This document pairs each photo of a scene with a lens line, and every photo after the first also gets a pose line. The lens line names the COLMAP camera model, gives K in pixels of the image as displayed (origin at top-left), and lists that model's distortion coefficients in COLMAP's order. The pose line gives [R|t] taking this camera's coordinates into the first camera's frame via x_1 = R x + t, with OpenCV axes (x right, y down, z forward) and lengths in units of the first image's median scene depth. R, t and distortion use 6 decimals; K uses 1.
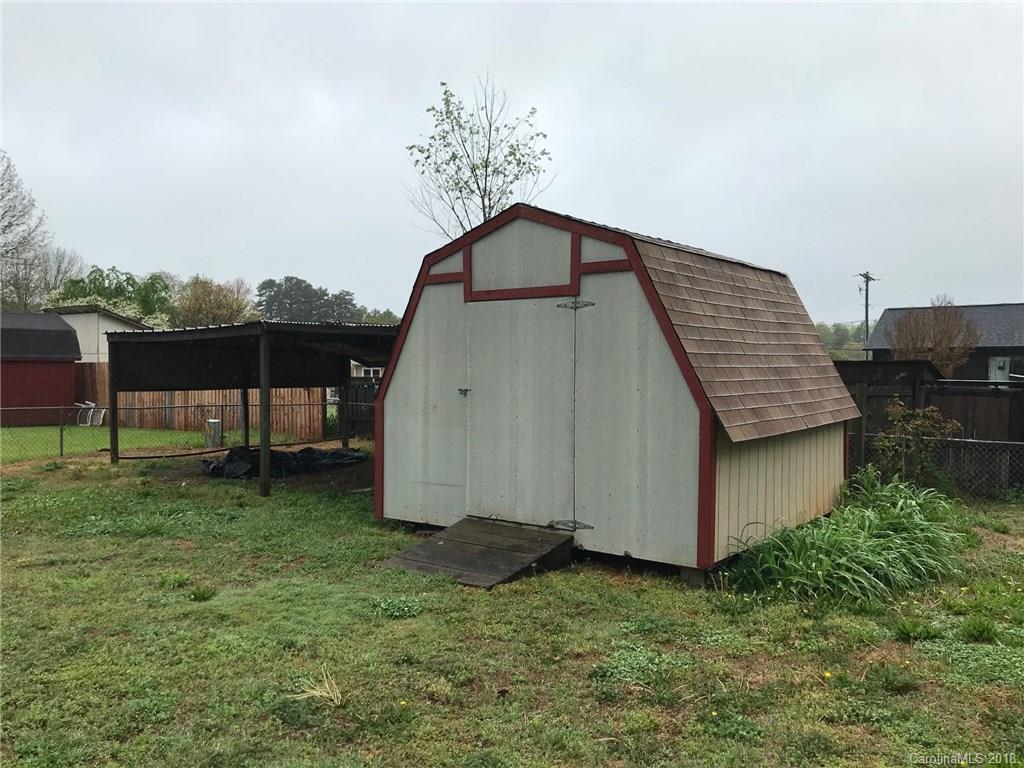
lens RADIAL K [[852.7, 0, 513.3], [0, 852.7, 380.7], [0, 0, 1]] dist [0.071714, -0.005953]
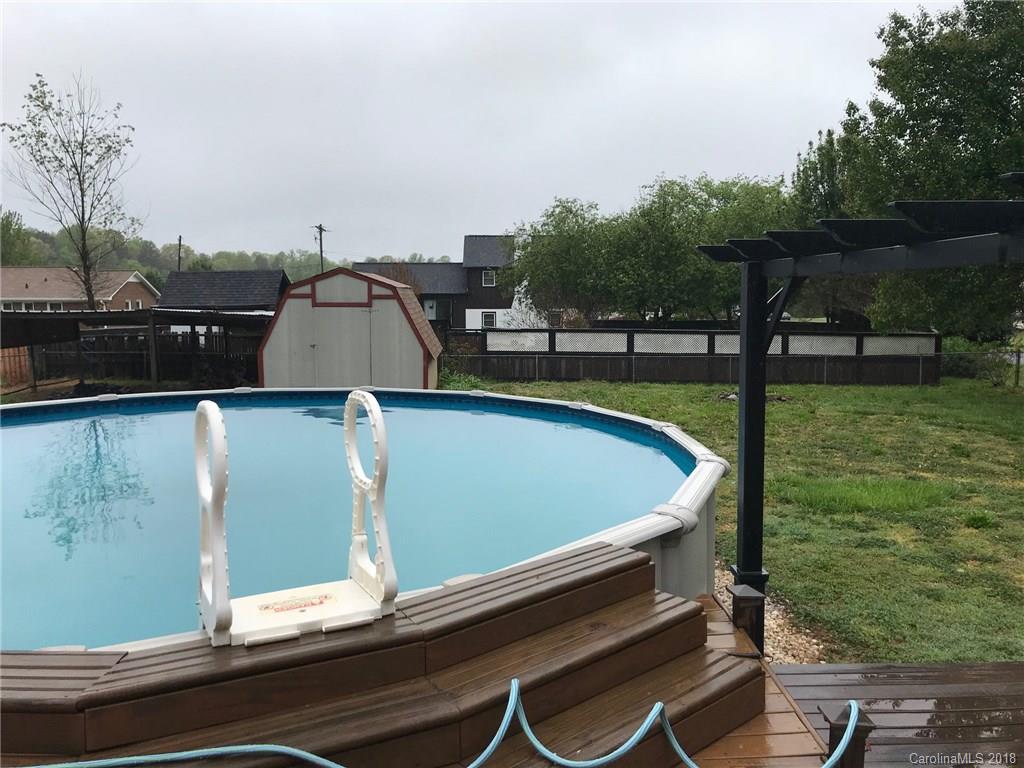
lens RADIAL K [[852.7, 0, 512.5], [0, 852.7, 383.1], [0, 0, 1]] dist [0.071714, -0.005953]
pose [[0.794369, -0.069647, 0.603429, -1.040061], [0.016497, 0.995512, 0.093184, -0.093761], [-0.607211, -0.064068, 0.791953, -1.181604]]
